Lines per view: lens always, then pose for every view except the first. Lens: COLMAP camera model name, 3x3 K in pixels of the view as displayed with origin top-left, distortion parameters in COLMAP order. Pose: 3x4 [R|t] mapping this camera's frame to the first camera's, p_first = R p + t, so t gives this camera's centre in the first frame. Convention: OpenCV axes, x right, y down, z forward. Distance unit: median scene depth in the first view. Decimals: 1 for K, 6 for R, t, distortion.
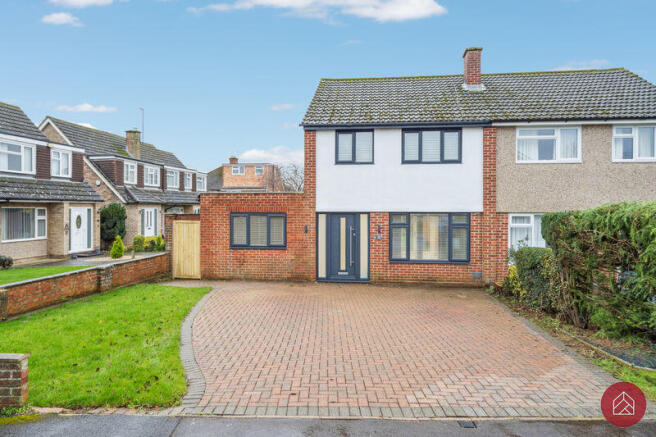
lens RADIAL K [[439.5, 0, 328.0], [0, 439.5, 218.5], [0, 0, 1]] dist [0.002671, 0.001215]
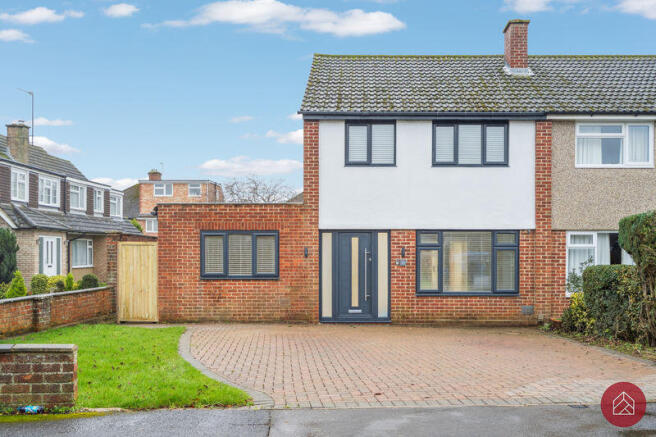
lens RADIAL K [[633.3, 0, 358.0], [0, 633.3, 268.2], [0, 0, 1]] dist [-0.003297, 0.001270]
pose [[0.993319, -0.002255, 0.115383, -0.086928], [0.001826, 0.999991, 0.003830, 0.047465], [-0.115390, -0.003594, 0.993314, -0.080350]]
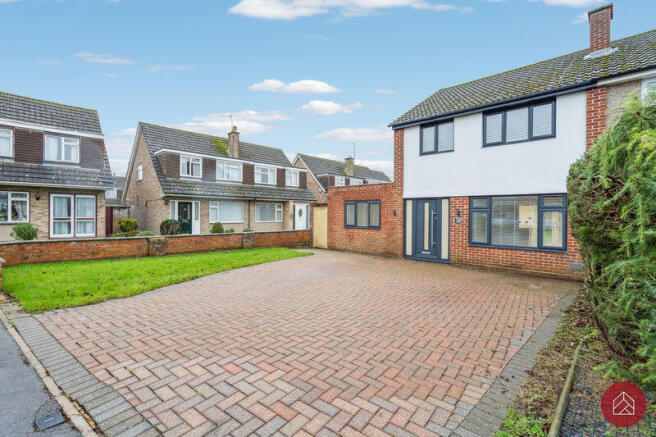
lens RADIAL K [[293.1, 0, 328.0], [0, 293.1, 218.5], [0, 0, 1]] dist [-0.001546, -0.000242]
pose [[0.814915, 0.014608, -0.579397, 0.263867], [-0.016825, 0.999857, 0.001544, 0.041158], [0.579337, 0.008491, 0.815044, 0.249543]]
